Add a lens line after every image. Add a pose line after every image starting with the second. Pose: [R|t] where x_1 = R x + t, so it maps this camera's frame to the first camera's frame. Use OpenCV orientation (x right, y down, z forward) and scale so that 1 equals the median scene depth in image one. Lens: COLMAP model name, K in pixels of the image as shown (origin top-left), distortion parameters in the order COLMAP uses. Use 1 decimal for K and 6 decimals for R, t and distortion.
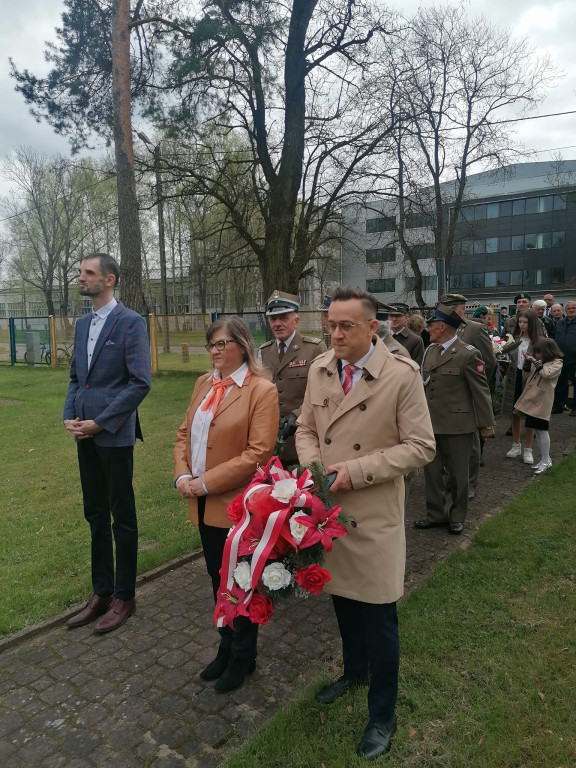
lens RADIAL K [[558.0, 0, 289.3], [0, 558.0, 378.3], [0, 0, 1]] dist [0.034108, -0.024820]
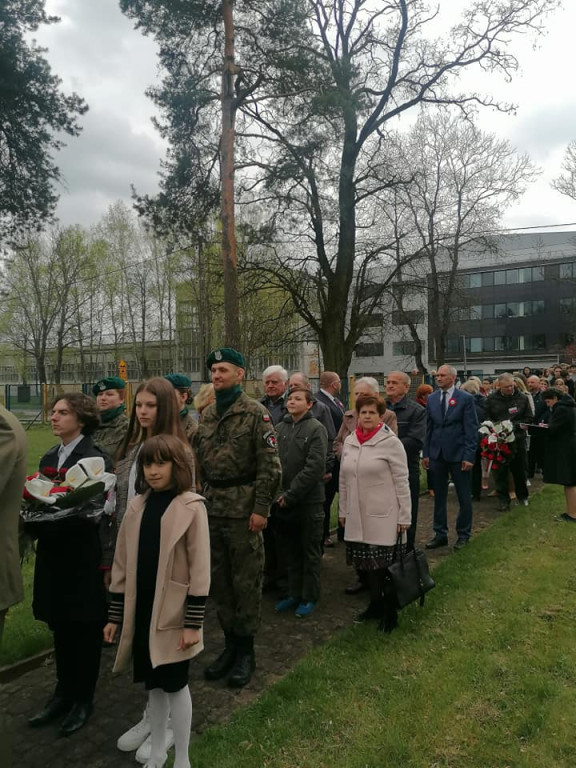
lens RADIAL K [[586.3, 0, 285.9], [0, 586.3, 389.8], [0, 0, 1]] dist [0.069180, -0.075750]
pose [[0.999003, -0.004124, 0.044442, -0.186774], [0.008240, 0.995648, -0.092833, 0.028826], [-0.043866, 0.093106, 0.994689, -0.299689]]
